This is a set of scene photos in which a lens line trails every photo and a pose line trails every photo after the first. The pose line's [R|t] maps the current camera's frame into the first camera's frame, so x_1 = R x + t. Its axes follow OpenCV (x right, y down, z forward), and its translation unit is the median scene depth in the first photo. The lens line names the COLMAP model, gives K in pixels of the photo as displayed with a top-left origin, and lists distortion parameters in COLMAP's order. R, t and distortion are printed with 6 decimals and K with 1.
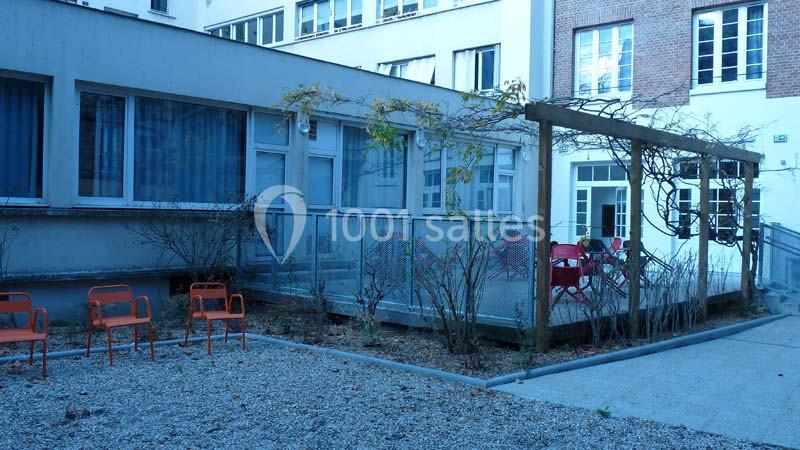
lens RADIAL K [[751.5, 0, 400.0], [0, 751.5, 225.0], [0, 0, 1]] dist [0.060349, 0.000593]
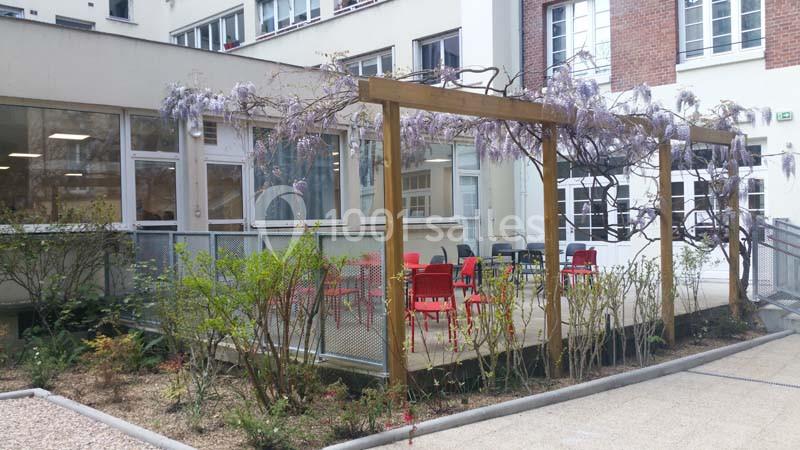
lens RADIAL K [[745.8, 0, 400.0], [0, 745.8, 225.0], [0, 0, 1]] dist [0.165575, -0.203250]
pose [[0.996088, -0.040117, -0.078735, 0.140444], [0.039327, 0.999160, -0.011560, -0.002357], [0.079133, 0.008419, 0.996829, 0.134616]]
